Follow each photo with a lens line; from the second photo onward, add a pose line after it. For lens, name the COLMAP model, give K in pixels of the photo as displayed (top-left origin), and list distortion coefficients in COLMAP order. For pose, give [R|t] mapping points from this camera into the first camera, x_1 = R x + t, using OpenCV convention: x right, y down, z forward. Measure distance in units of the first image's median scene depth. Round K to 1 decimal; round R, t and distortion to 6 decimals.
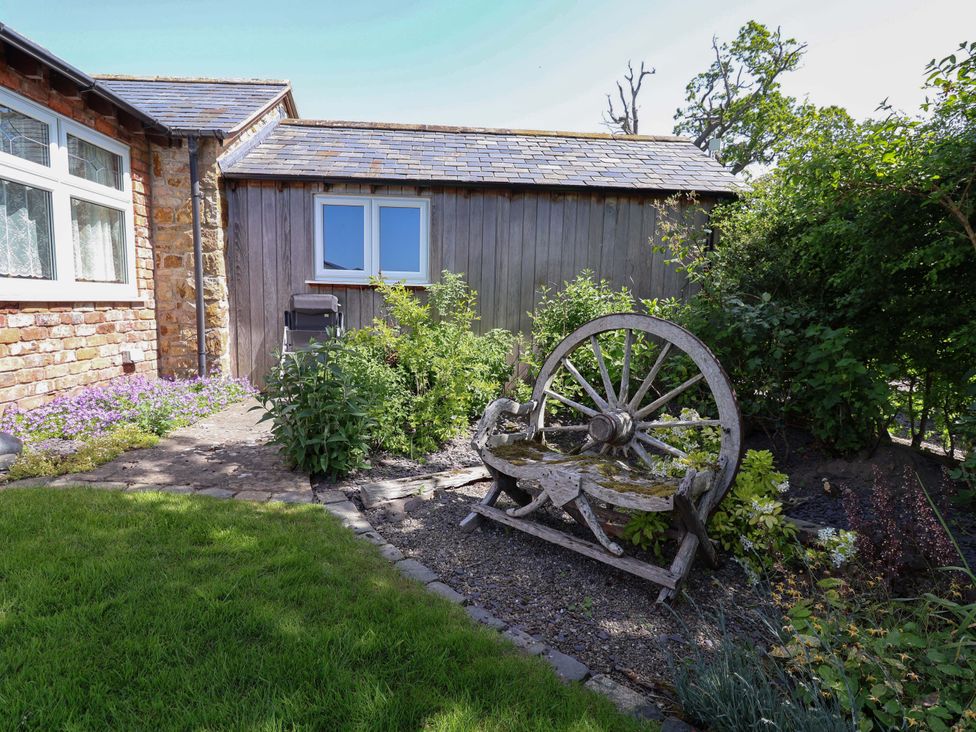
lens RADIAL K [[508.0, 0, 486.3], [0, 508.0, 370.2], [0, 0, 1]] dist [-0.001420, -0.014482]
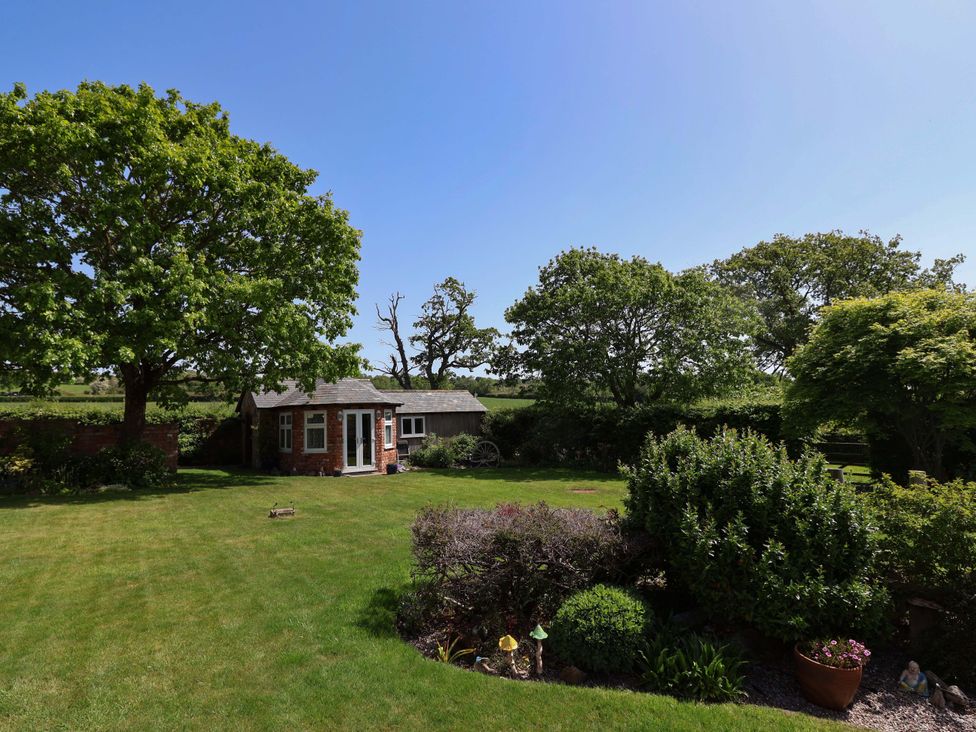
lens RADIAL K [[508.0, 0, 487.5], [0, 508.0, 367.3], [0, 0, 1]] dist [-0.001420, -0.014482]
pose [[0.839617, 0.008406, 0.543113, -1.954998], [0.115203, 0.974377, -0.193177, 0.145084], [-0.530821, 0.224764, 0.817136, -2.806955]]
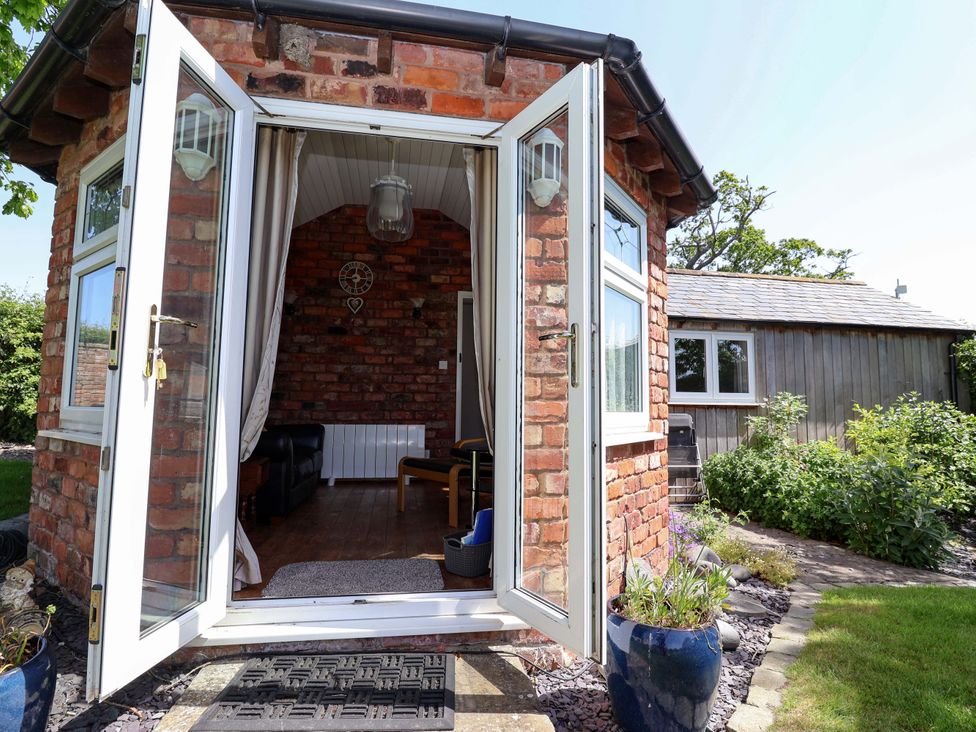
lens RADIAL K [[508.0, 0, 488.0], [0, 508.0, 363.3], [0, 0, 1]] dist [-0.001420, -0.014482]
pose [[0.992793, -0.002616, 0.119811, -0.872726], [0.027412, 0.978212, -0.205791, -0.035187], [-0.116662, 0.207592, 0.971234, -0.089091]]
